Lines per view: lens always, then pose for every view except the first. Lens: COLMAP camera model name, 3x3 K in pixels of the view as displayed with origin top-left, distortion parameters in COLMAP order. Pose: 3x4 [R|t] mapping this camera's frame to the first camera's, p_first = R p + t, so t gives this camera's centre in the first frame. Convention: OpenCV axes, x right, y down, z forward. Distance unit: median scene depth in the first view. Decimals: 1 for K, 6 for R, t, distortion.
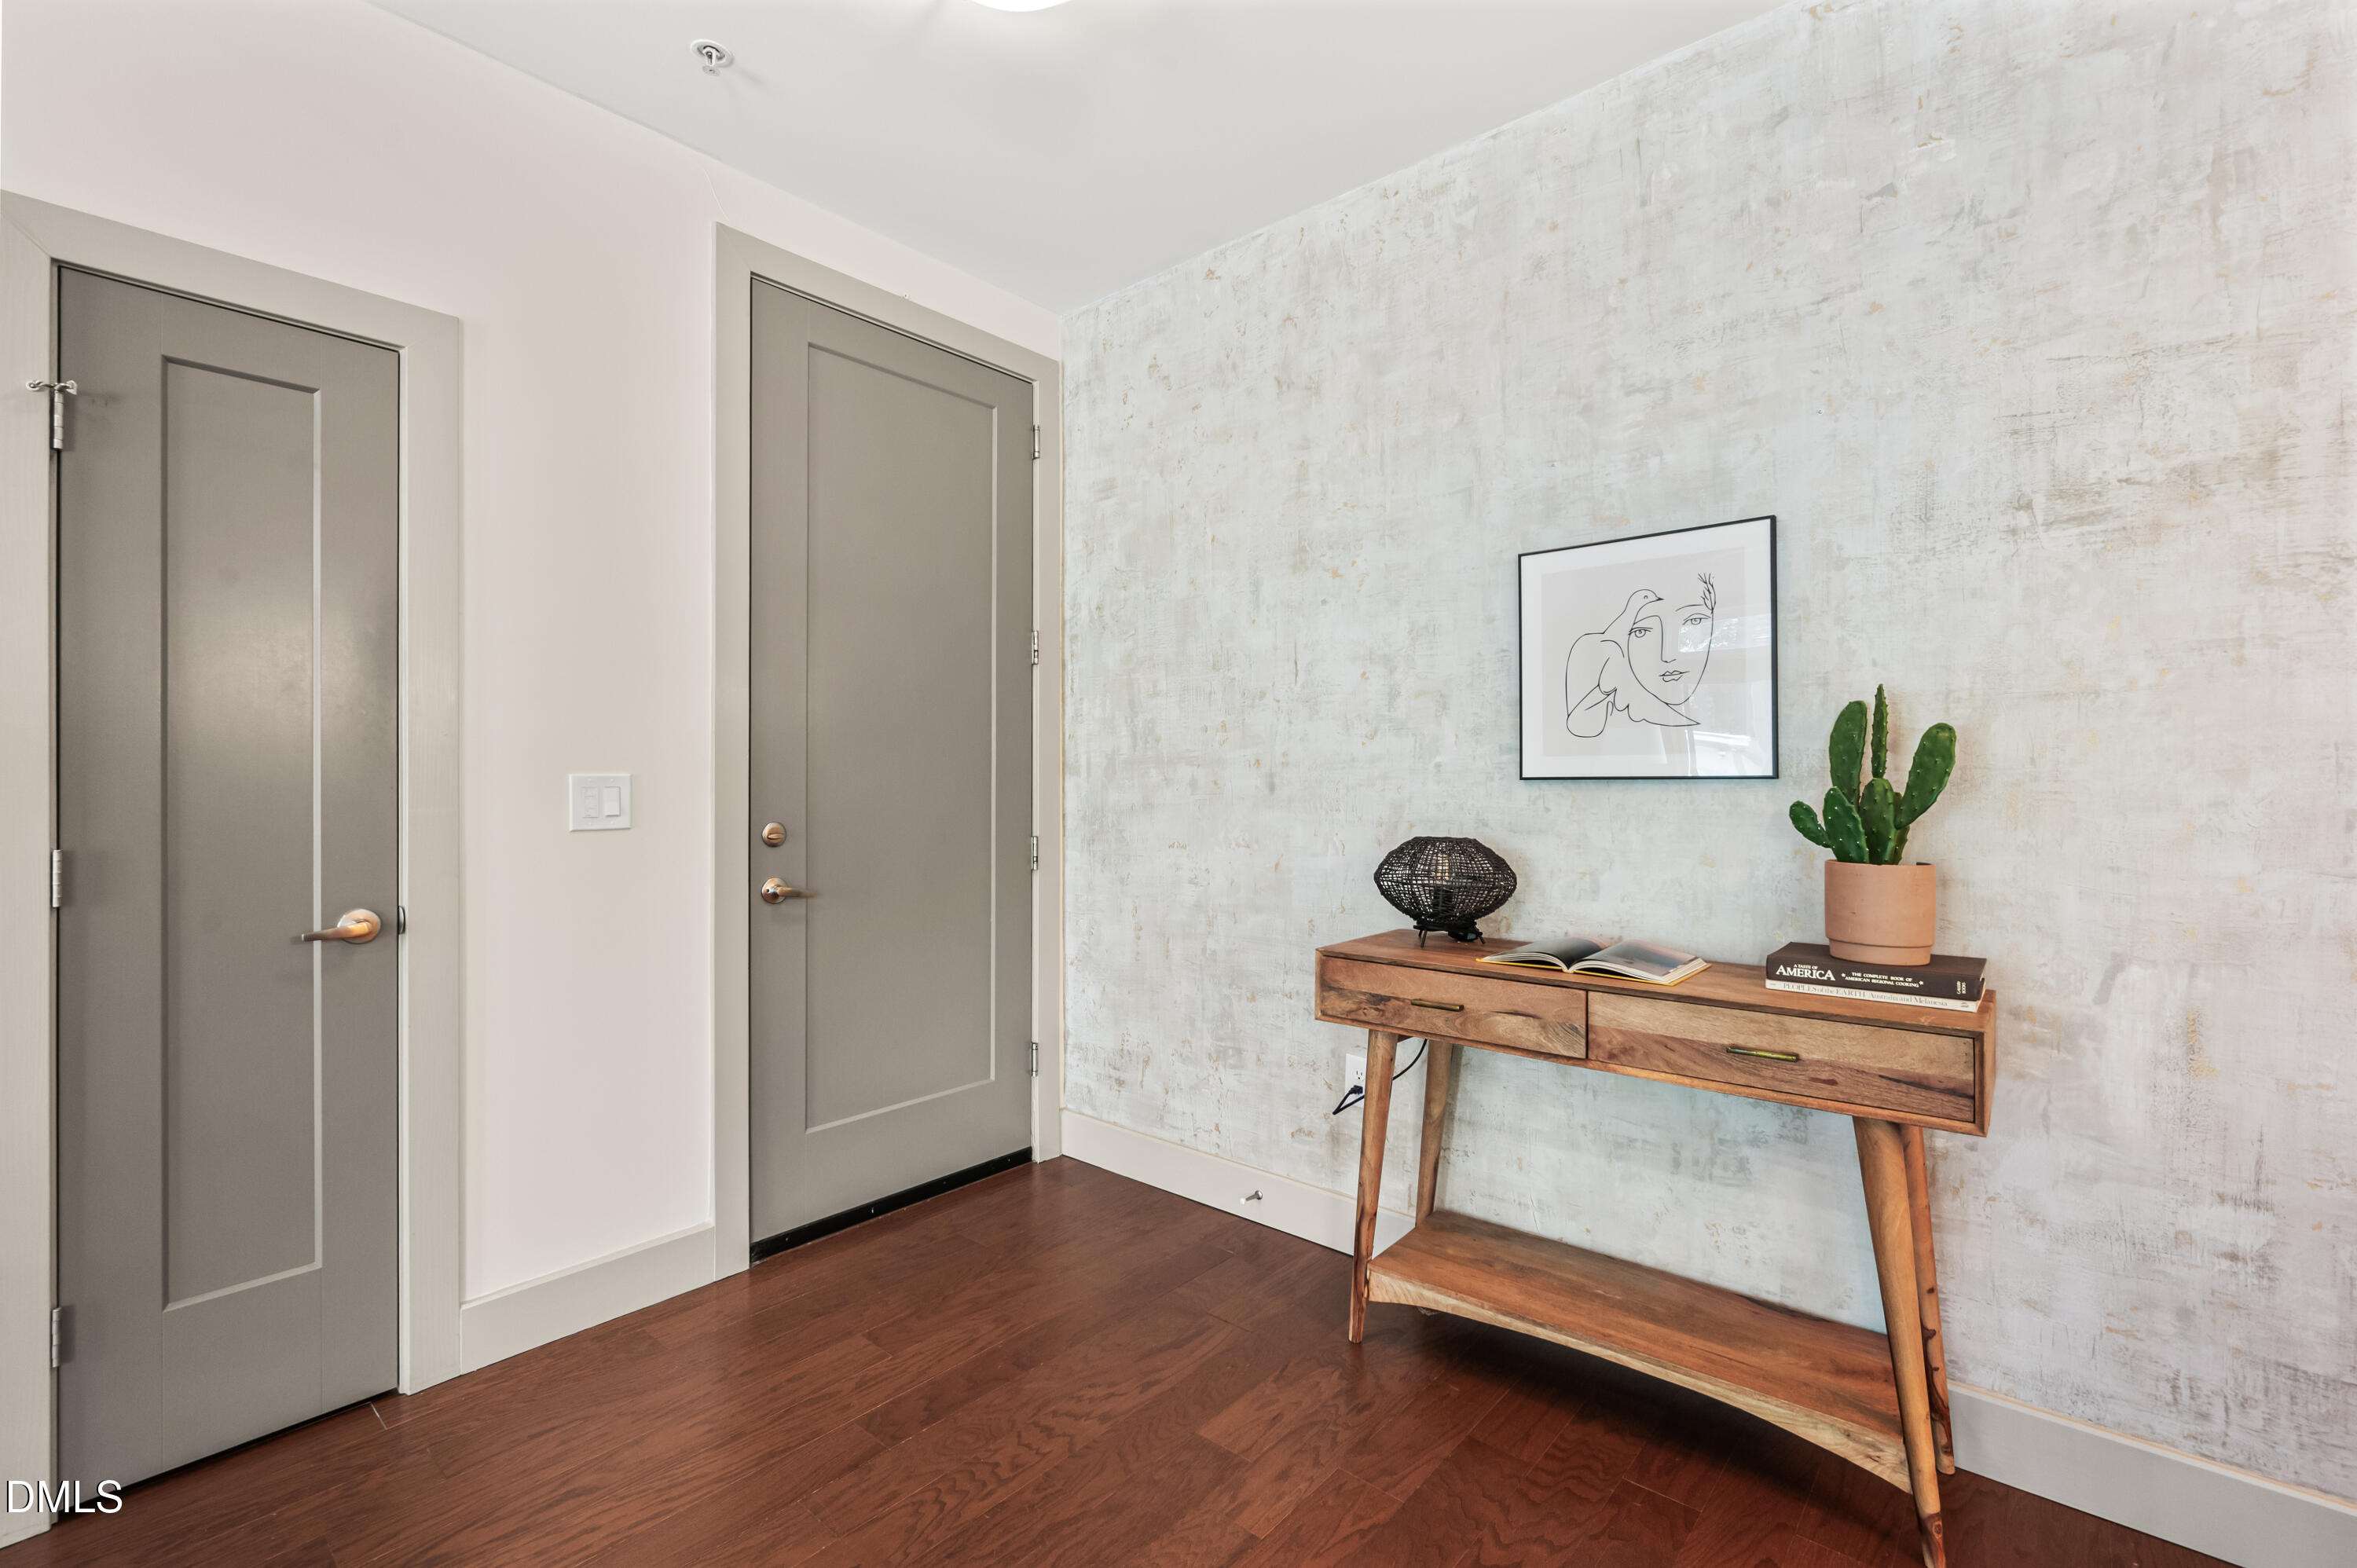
lens RADIAL K [[1037.5, 0, 1176.1], [0, 1037.5, 775.8], [0, 0, 1]] dist [-0.001441, 0.000234]
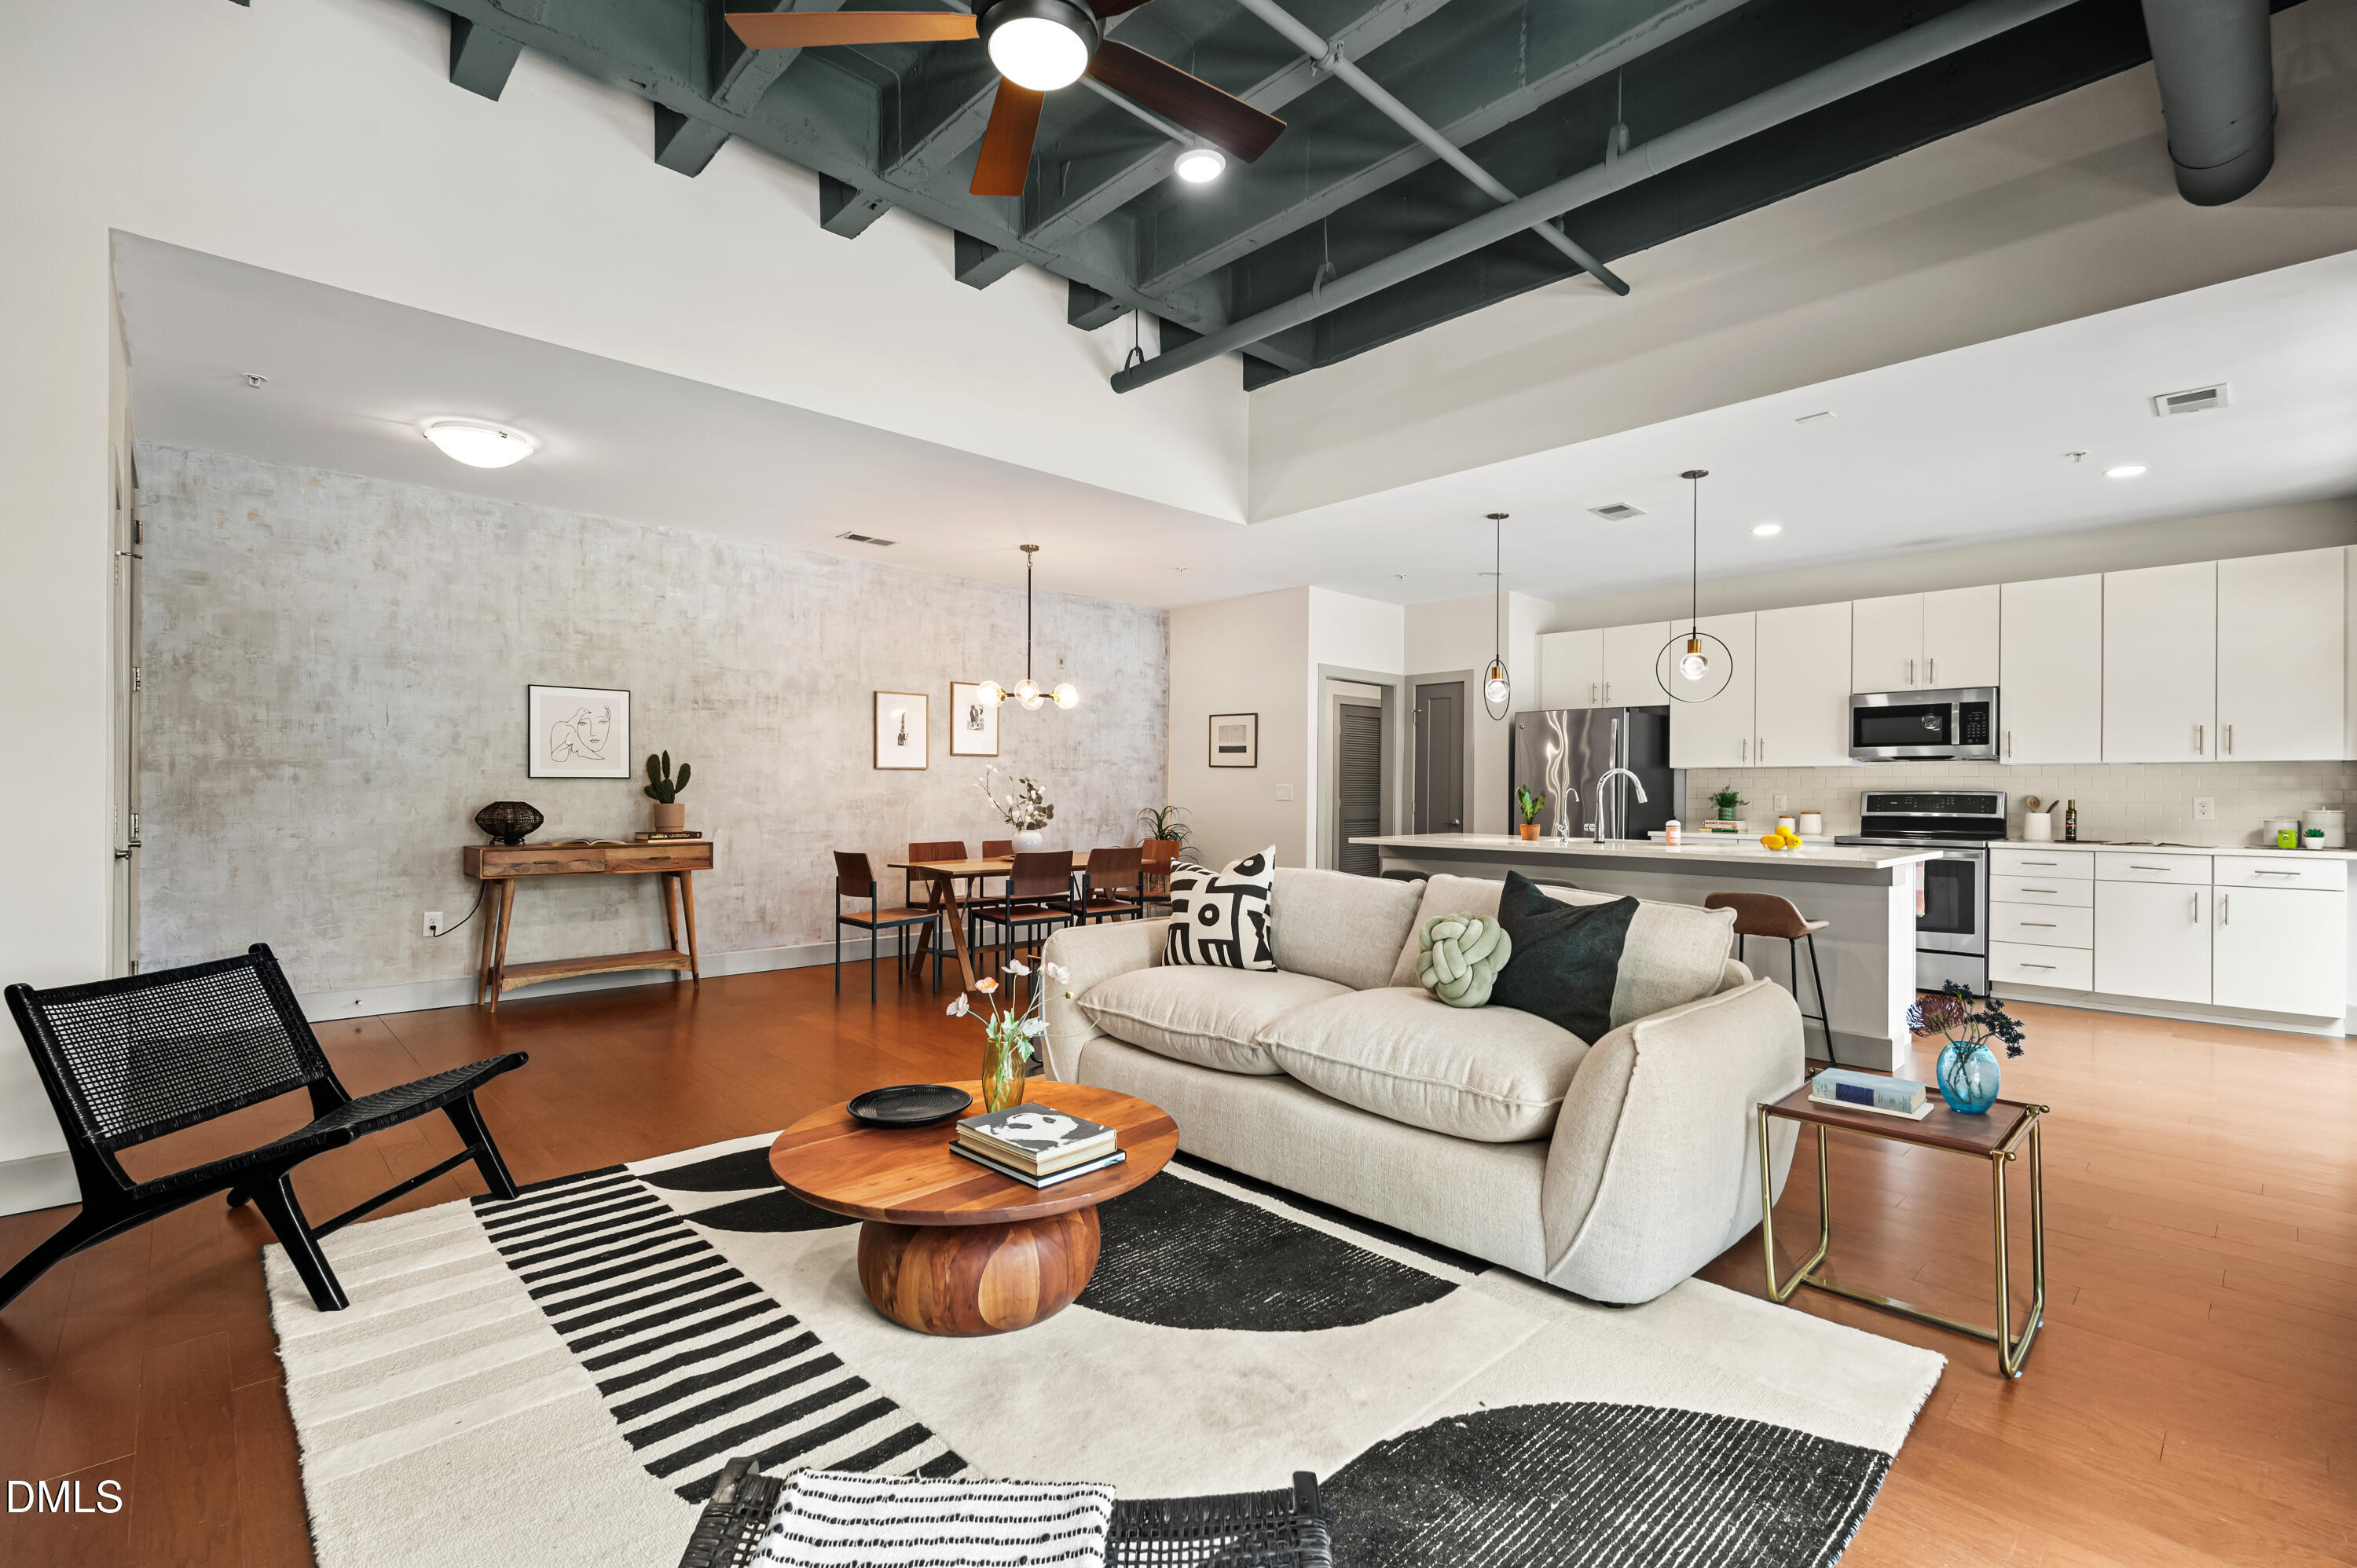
lens RADIAL K [[1037.5, 0, 1180.6], [0, 1037.5, 790.6], [0, 0, 1]] dist [-0.001441, 0.000234]
pose [[0.096301, 0.001352, 0.995351, -2.140338], [-0.007824, 0.999969, -0.000601, 0.026020], [-0.995322, -0.007729, 0.096309, -0.831566]]
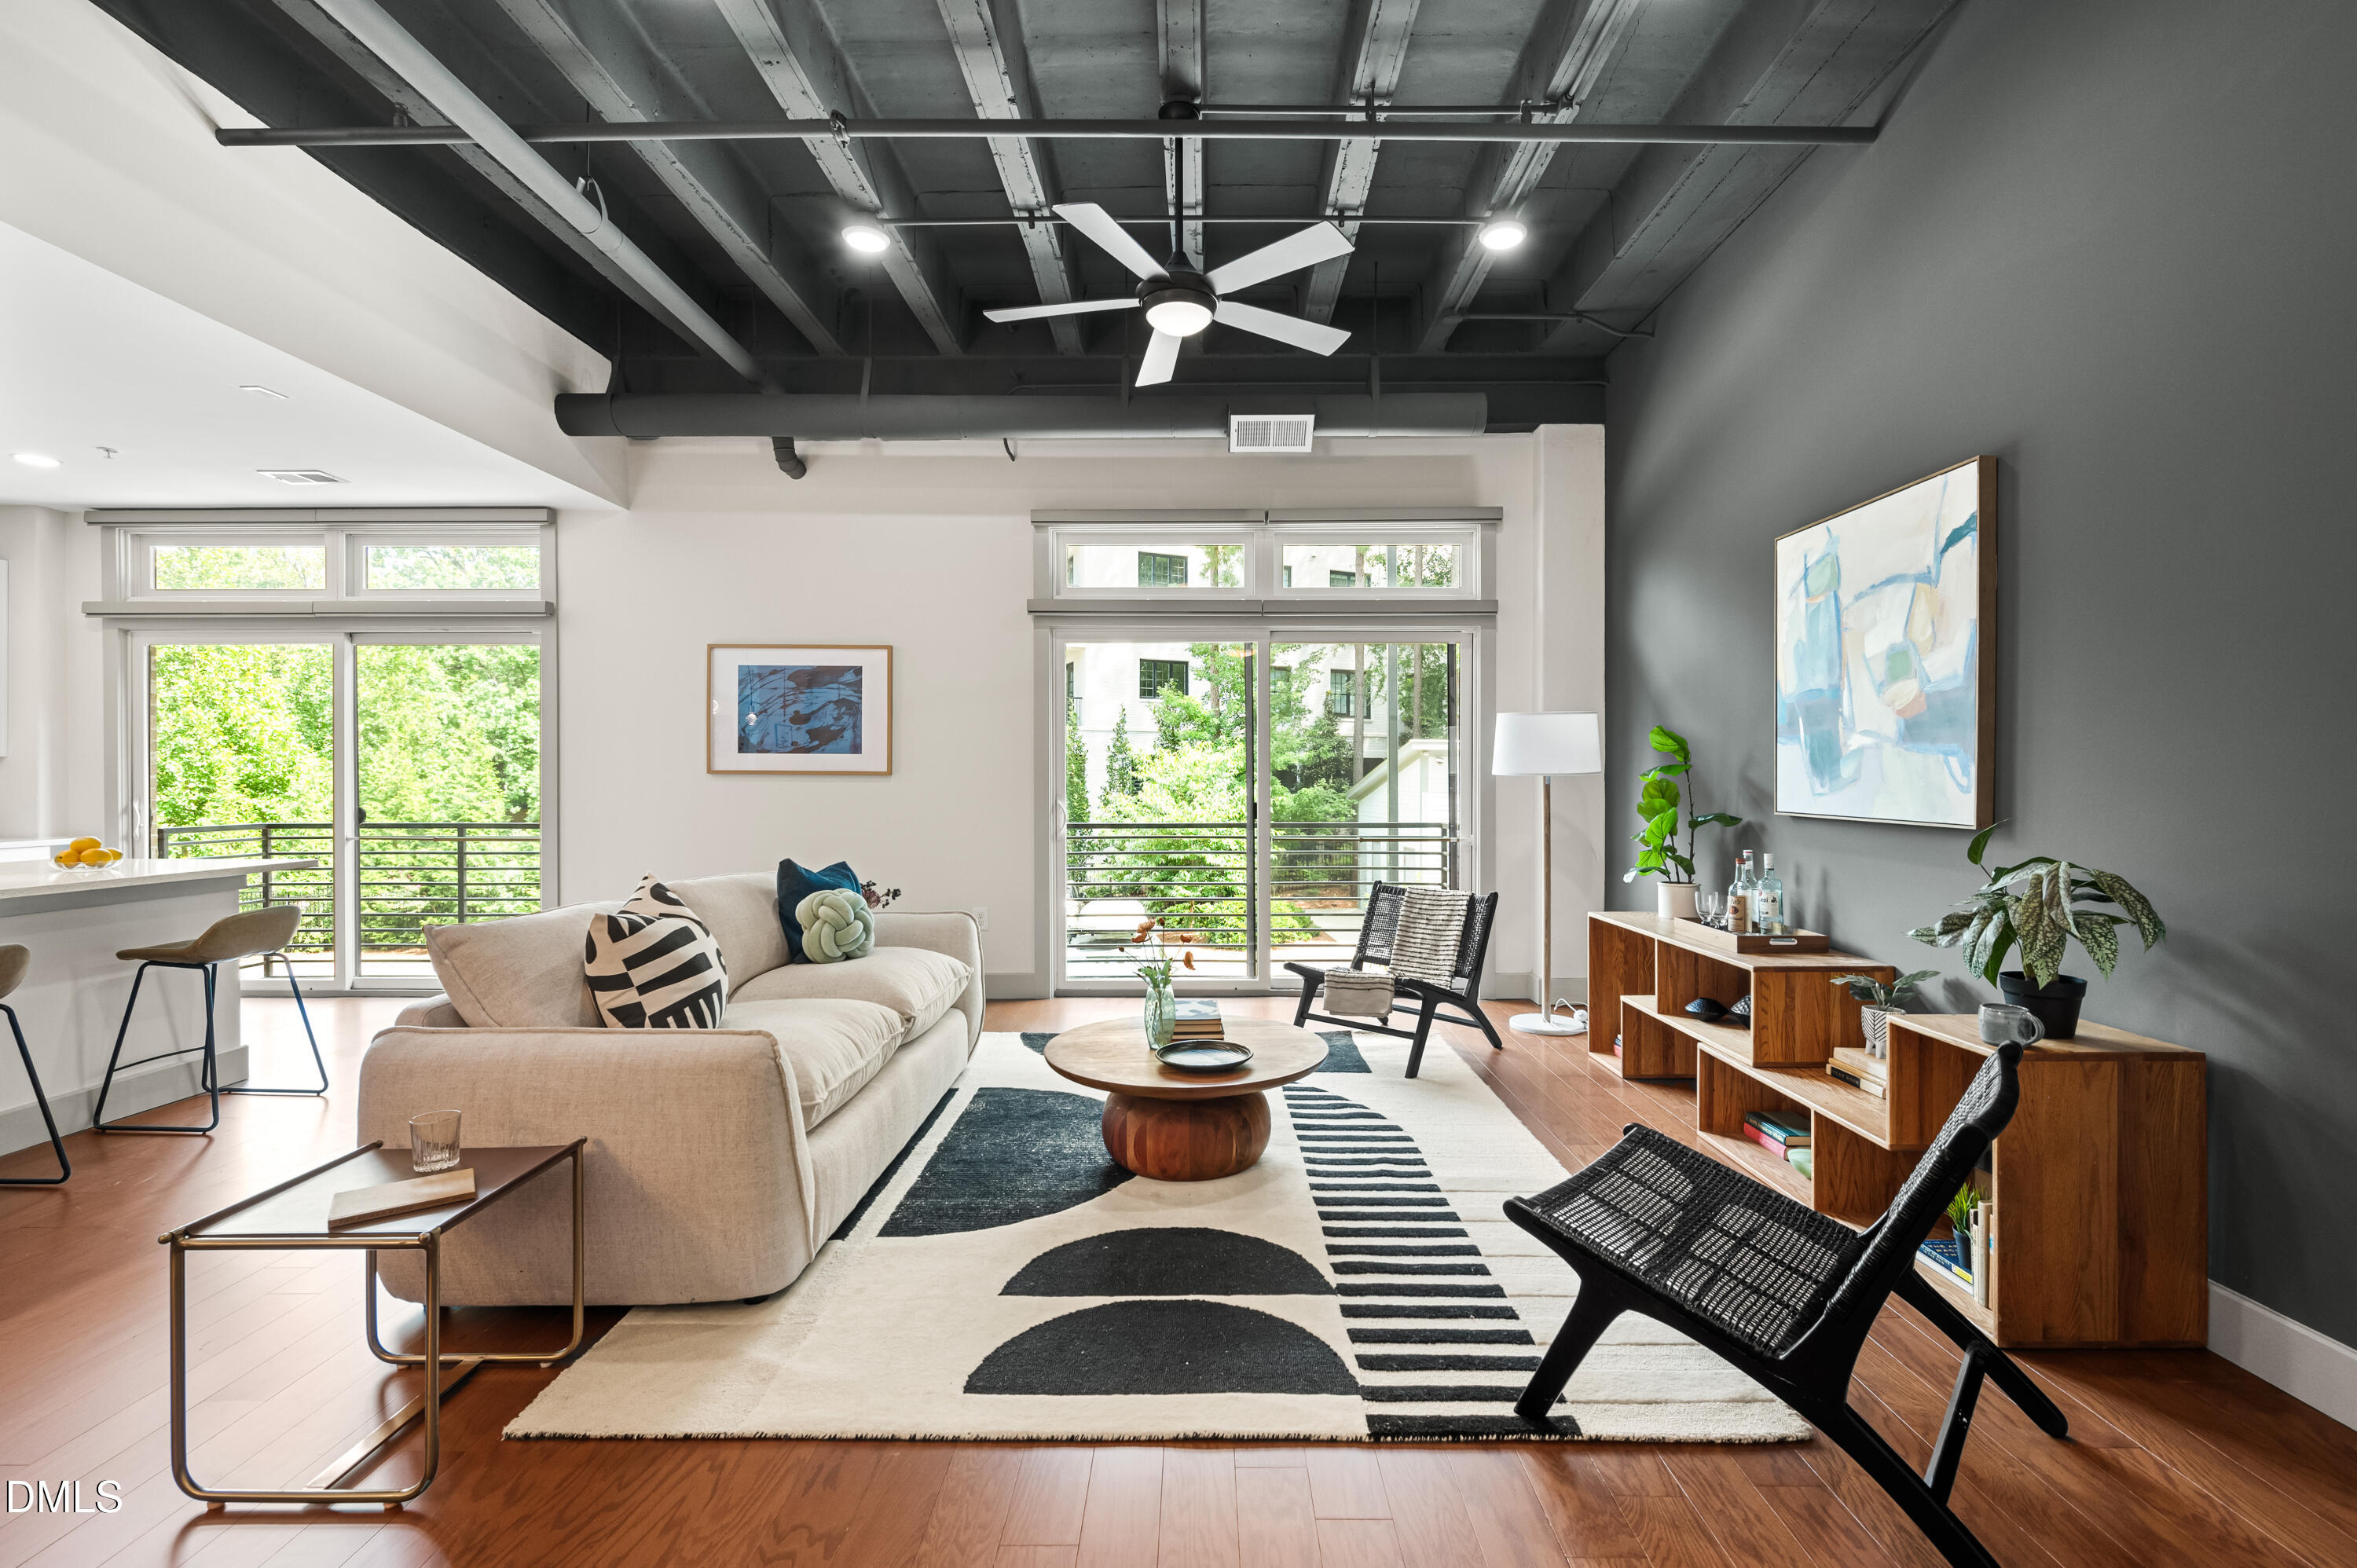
lens RADIAL K [[1037.5, 0, 1193.8], [0, 1037.5, 773.4], [0, 0, 1]] dist [-0.001441, 0.000234]
pose [[-0.760196, -0.001869, -0.649692, -0.066400], [0.002664, 0.999978, -0.005994, -0.003510], [0.649689, -0.006287, -0.760174, 0.666765]]
